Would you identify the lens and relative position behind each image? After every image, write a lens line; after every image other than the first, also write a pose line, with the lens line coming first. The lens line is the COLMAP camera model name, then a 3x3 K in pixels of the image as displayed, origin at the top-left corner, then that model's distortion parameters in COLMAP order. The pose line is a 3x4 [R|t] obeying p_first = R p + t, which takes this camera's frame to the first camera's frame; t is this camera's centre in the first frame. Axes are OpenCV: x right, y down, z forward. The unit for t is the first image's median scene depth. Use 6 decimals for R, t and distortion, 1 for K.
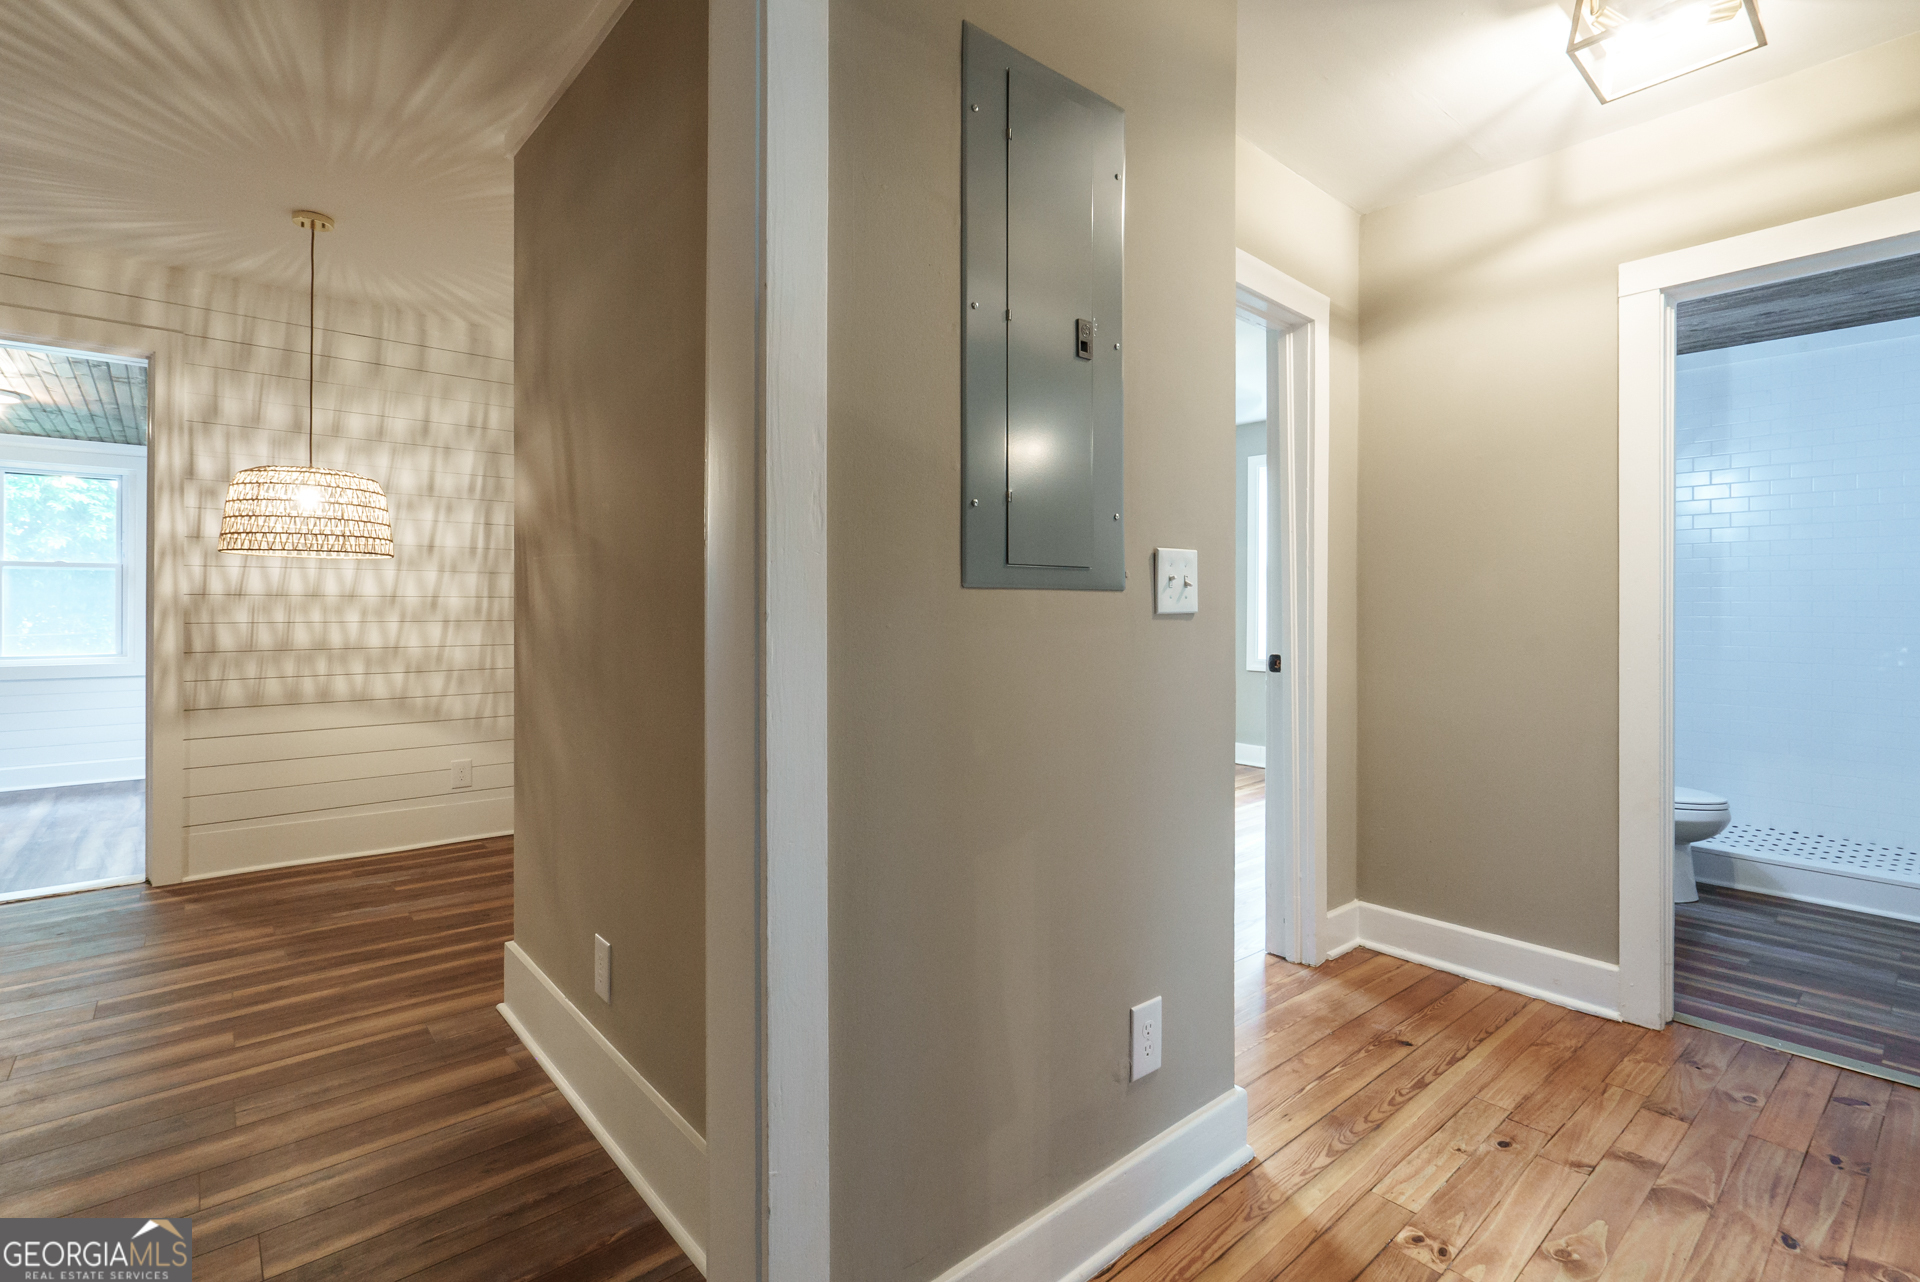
lens RADIAL K [[888.7, 0, 942.3], [0, 888.7, 597.2], [0, 0, 1]] dist [0.000767, -0.000458]
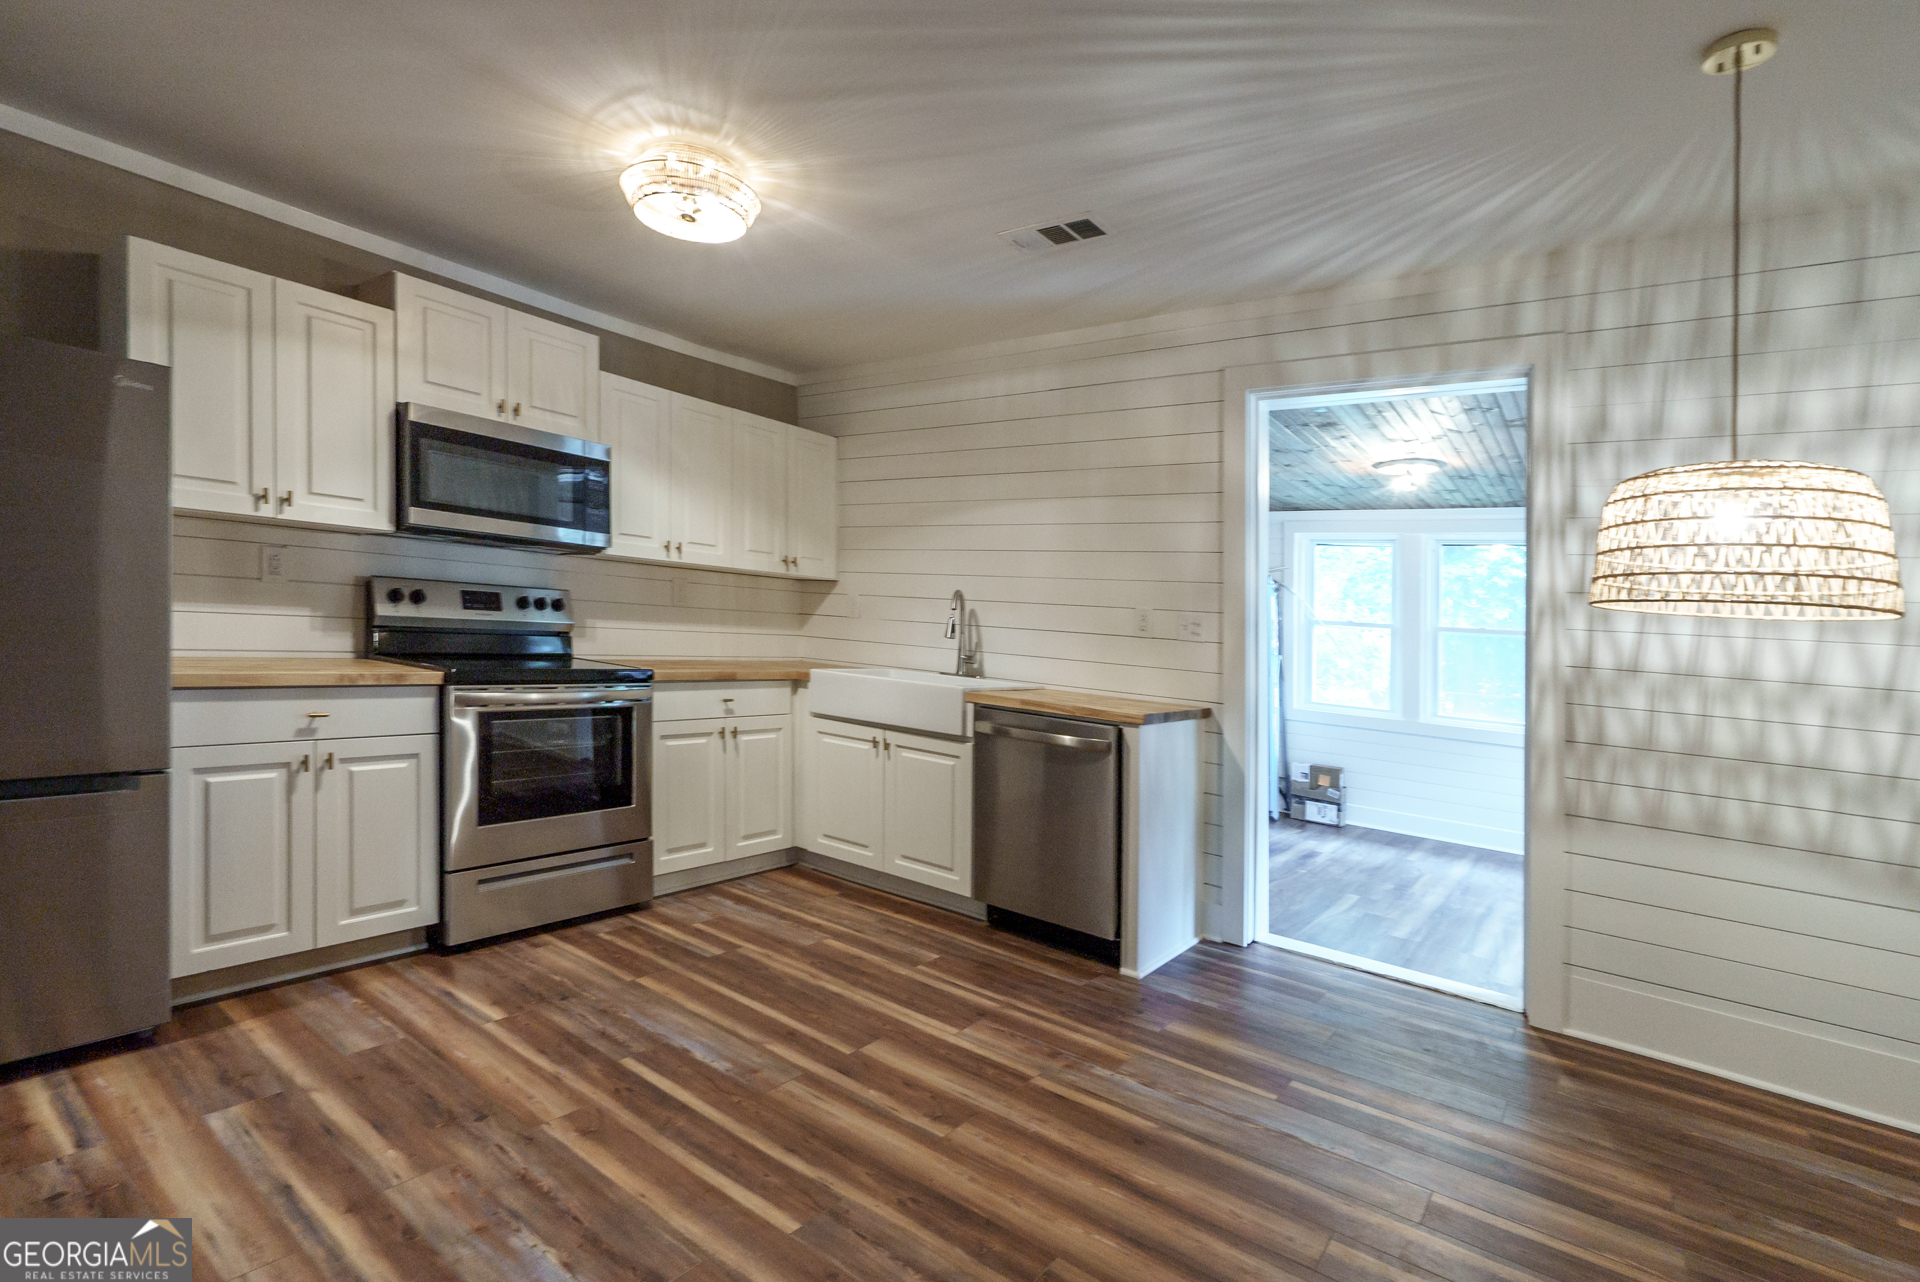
lens RADIAL K [[888.7, 0, 976.5], [0, 888.7, 566.4], [0, 0, 1]] dist [0.000767, -0.000458]
pose [[0.235577, -0.053107, -0.970404, -0.207621], [-0.063871, 0.995501, -0.069986, -0.002598], [0.969755, 0.078468, 0.231125, 0.305578]]
